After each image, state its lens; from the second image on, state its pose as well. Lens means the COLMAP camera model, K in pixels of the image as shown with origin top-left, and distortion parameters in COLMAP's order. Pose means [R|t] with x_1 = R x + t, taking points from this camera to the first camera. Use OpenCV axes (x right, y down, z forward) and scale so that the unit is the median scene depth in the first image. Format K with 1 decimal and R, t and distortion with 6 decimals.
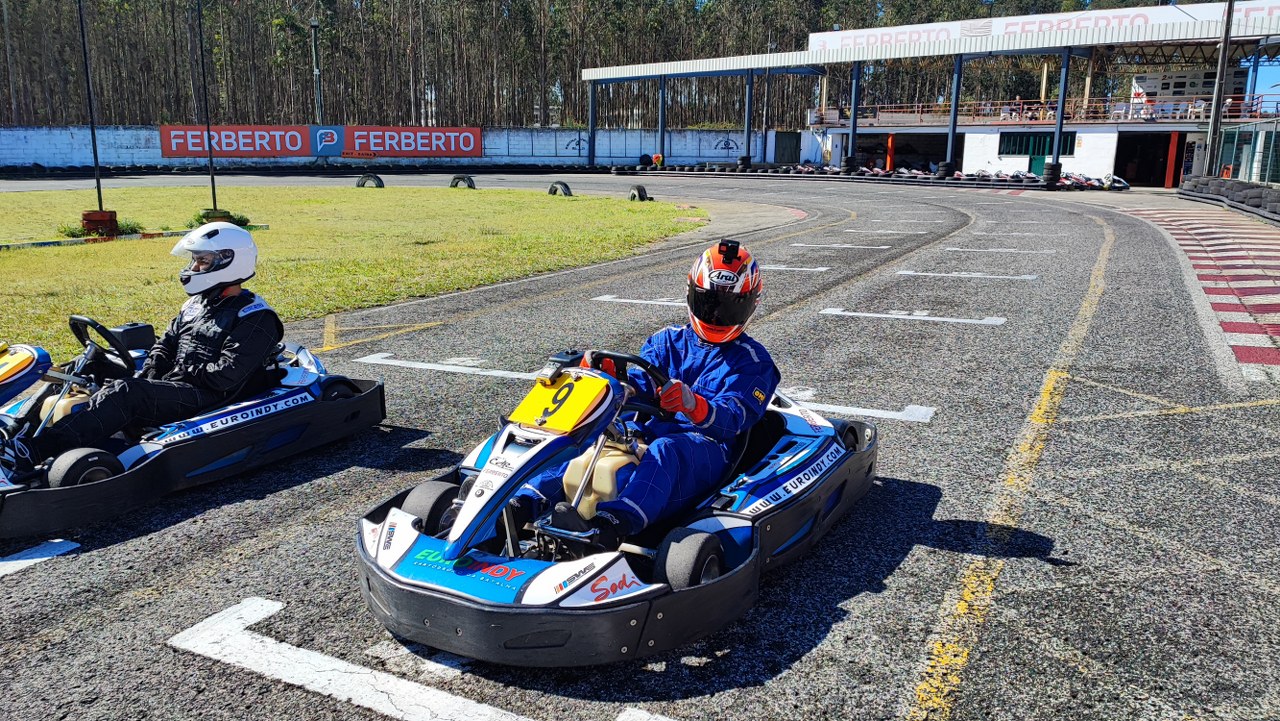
lens RADIAL K [[896.0, 0, 641.9], [0, 896.0, 376.3], [0, 0, 1]] dist [0.012214, -0.051291]
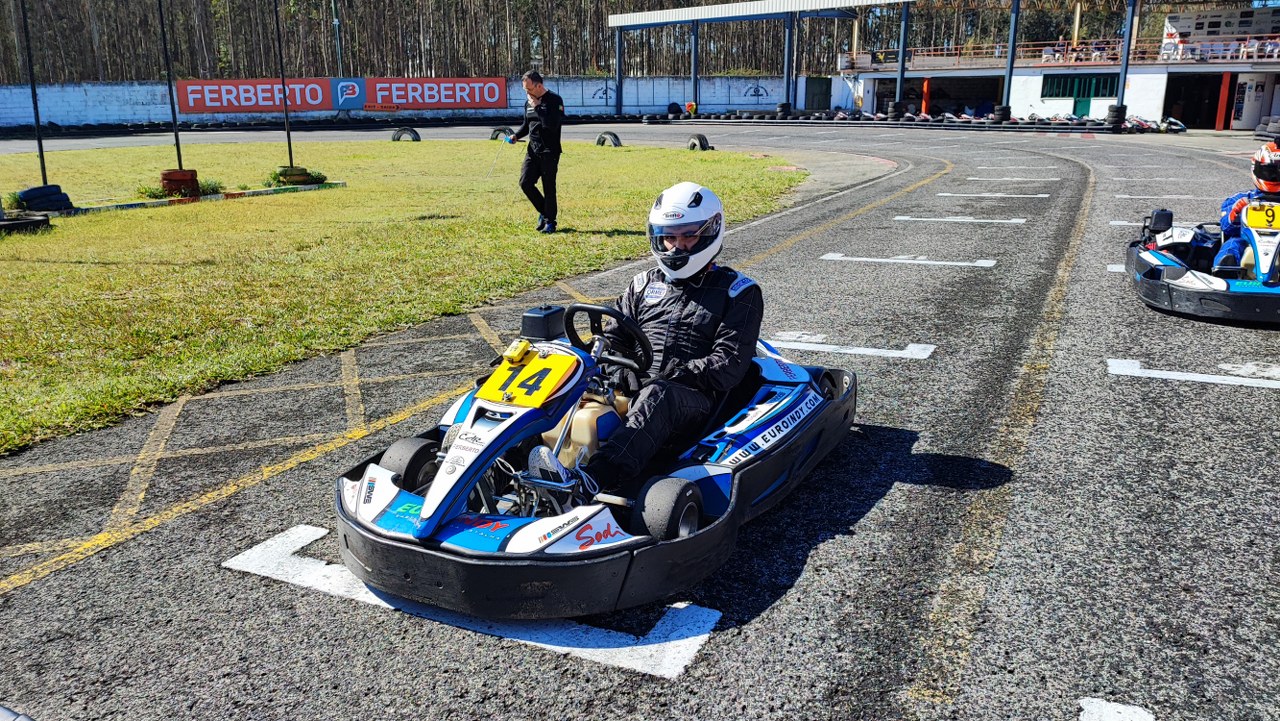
lens RADIAL K [[896.0, 0, 640.6], [0, 896.0, 372.1], [0, 0, 1]] dist [0.012214, -0.051291]
pose [[0.999840, -0.017068, 0.005313, -0.045685], [0.016800, 0.998754, 0.046995, -0.002927], [-0.006108, -0.046898, 0.998881, 0.018053]]
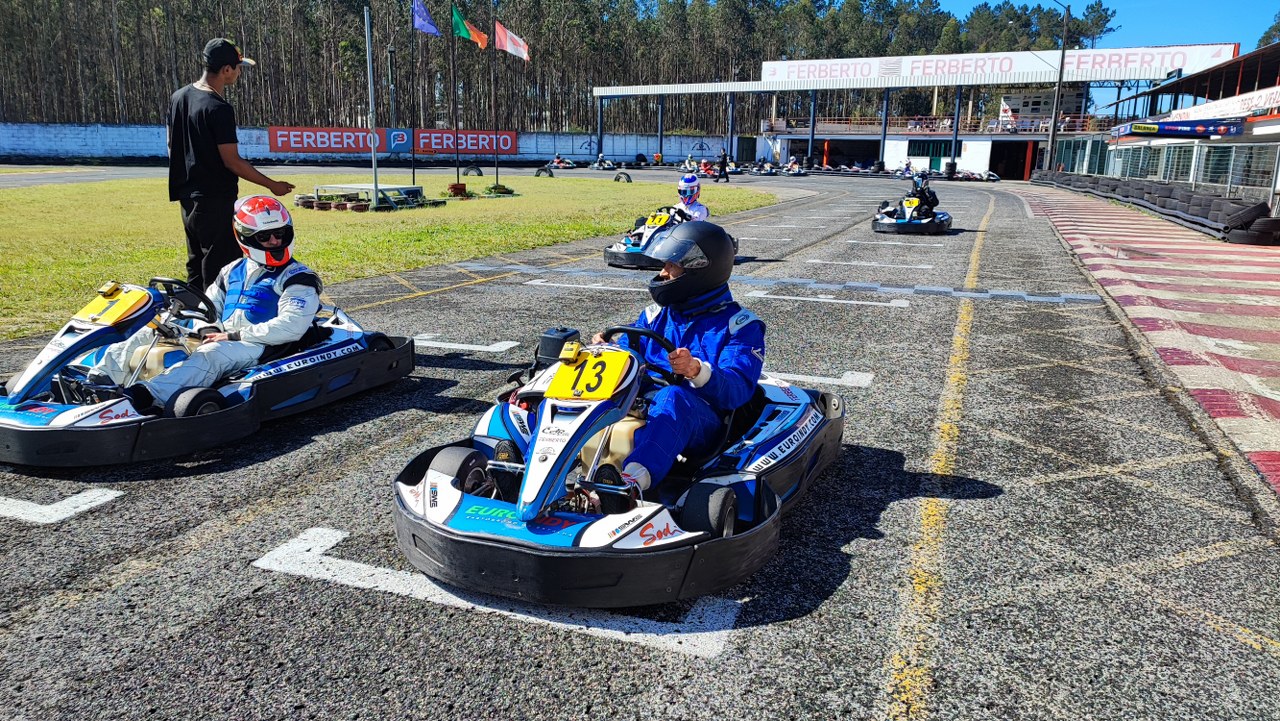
lens RADIAL K [[896.0, 0, 640.1], [0, 896.0, 358.5], [0, 0, 1]] dist [0.012214, -0.051291]
pose [[0.993355, -0.016330, 0.113925, -0.158939], [0.018327, 0.999696, -0.016507, 0.071185], [-0.113621, 0.018485, 0.993352, -0.286773]]
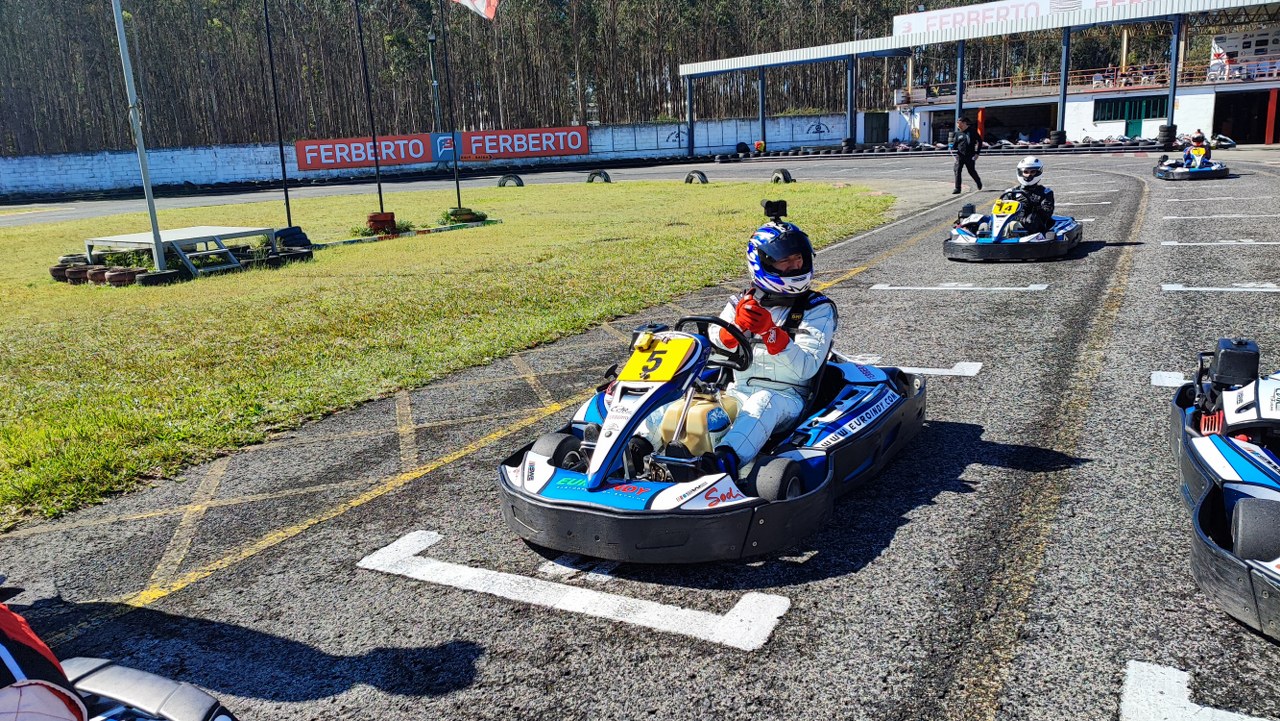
lens RADIAL K [[896.0, 0, 634.9], [0, 896.0, 356.4], [0, 0, 1]] dist [0.012214, -0.051291]
pose [[0.997331, -0.046568, -0.056235, -0.078400], [0.045784, 0.998836, -0.015157, 0.012081], [0.056875, 0.012542, 0.998303, -0.047190]]
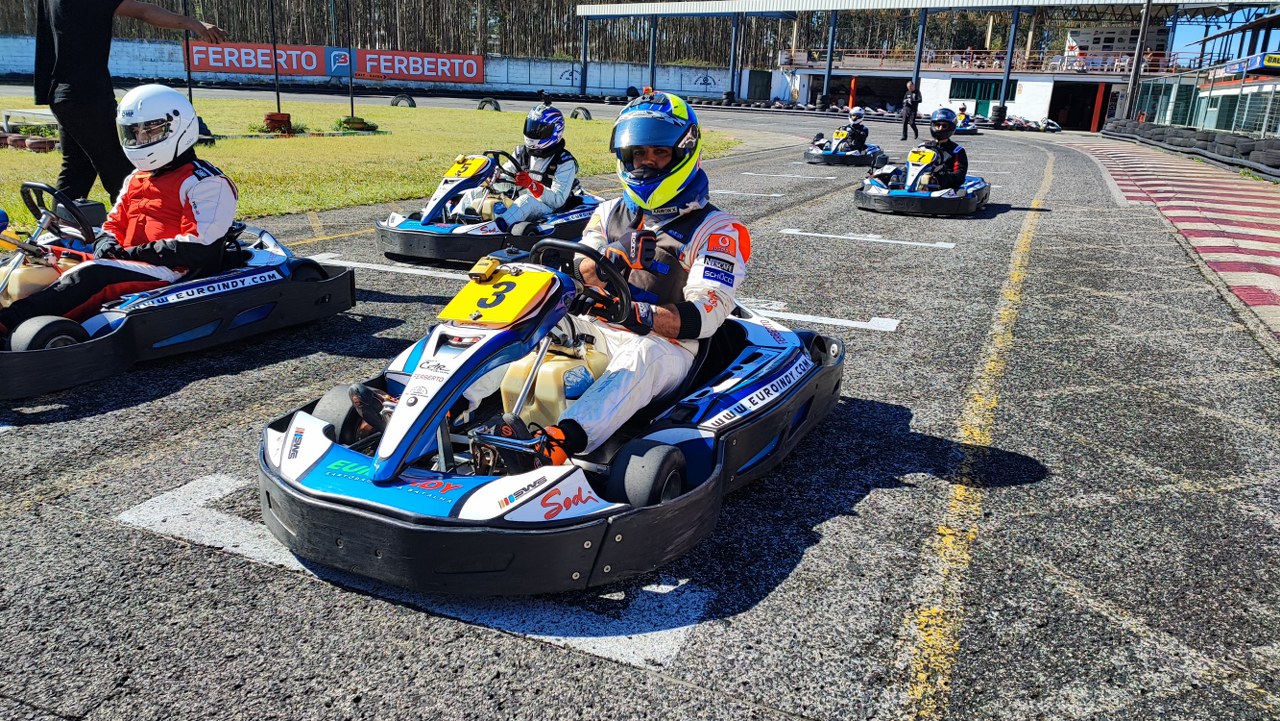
lens RADIAL K [[896.0, 0, 640.3], [0, 896.0, 354.4], [0, 0, 1]] dist [0.012214, -0.051291]
pose [[0.997289, 0.016410, 0.071737, -0.063830], [-0.019606, 0.998836, 0.044072, 0.031346], [-0.070930, -0.045359, 0.996449, -0.107609]]
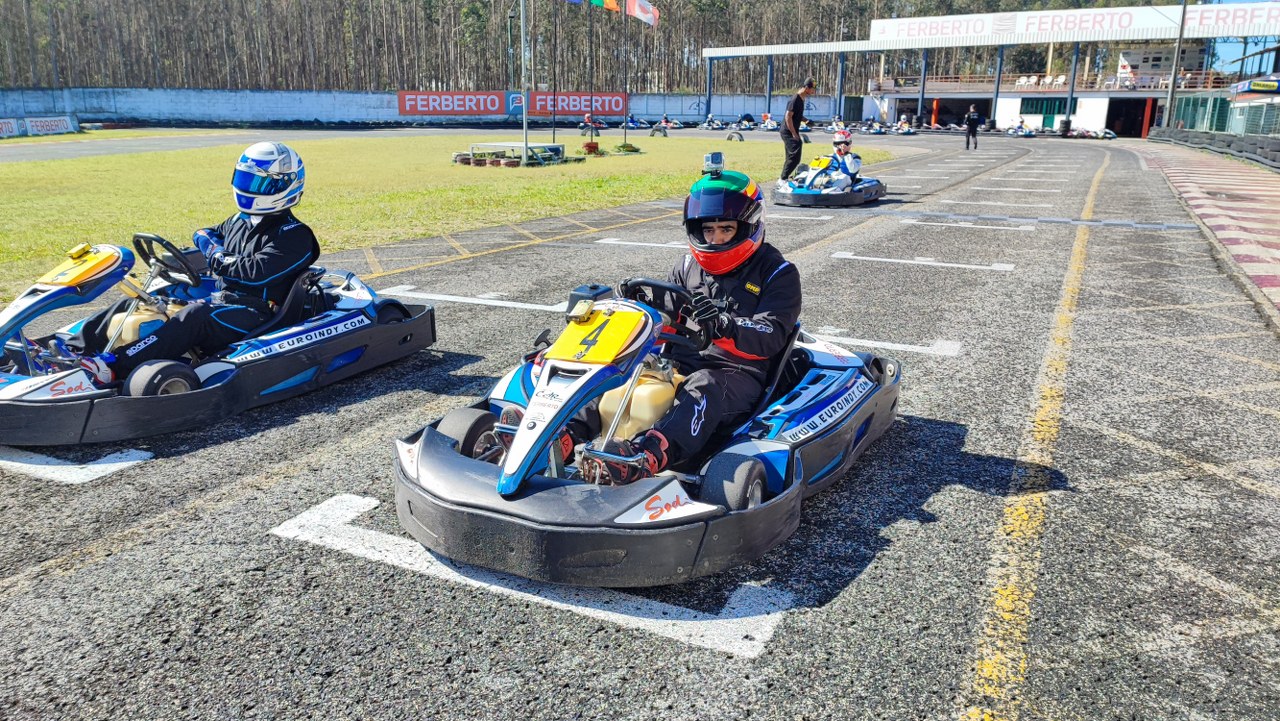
lens RADIAL K [[896.0, 0, 638.3], [0, 896.0, 364.3], [0, 0, 1]] dist [0.012214, -0.051291]
pose [[0.999927, -0.002520, 0.011857, -0.184990], [0.002180, 0.999589, 0.028578, 0.084673], [-0.011924, -0.028550, 0.999521, -0.335166]]
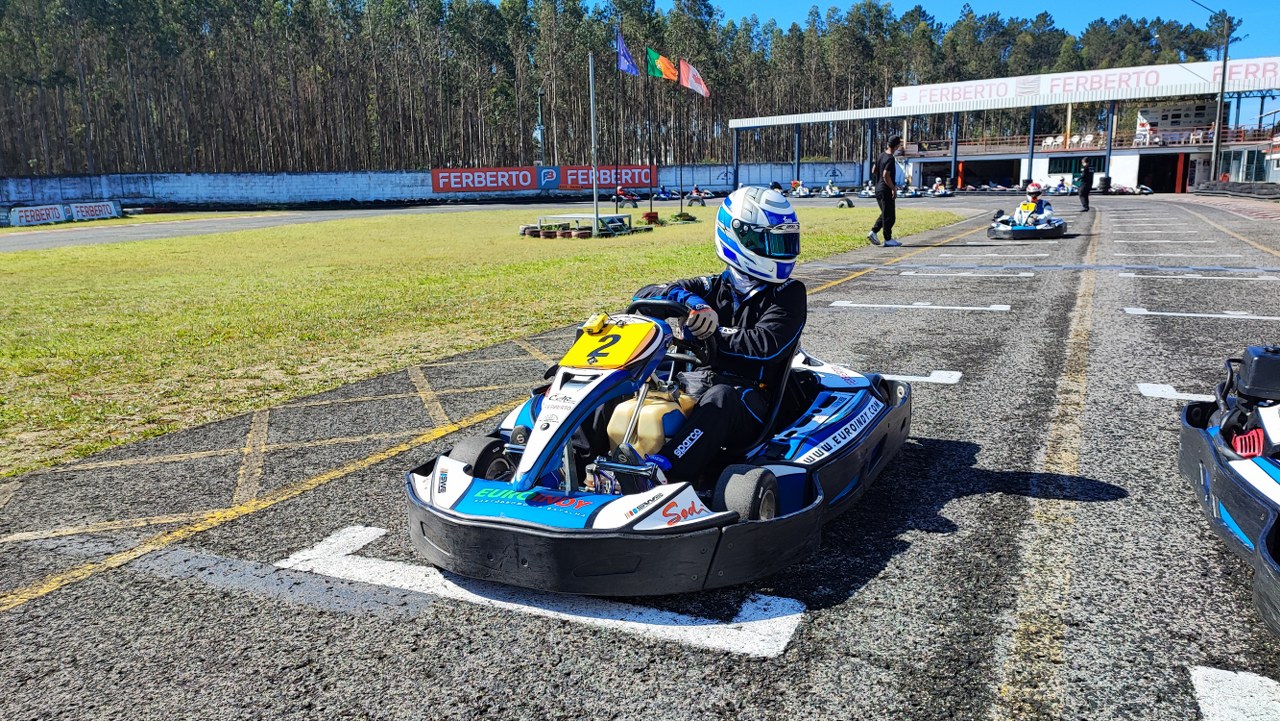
lens RADIAL K [[896.0, 0, 634.7], [0, 896.0, 348.7], [0, 0, 1]] dist [0.012214, -0.051291]
pose [[0.999566, -0.029300, 0.002937, -0.229489], [0.029430, 0.997402, -0.065756, 0.082642], [-0.001002, 0.065814, 0.997831, -0.316395]]
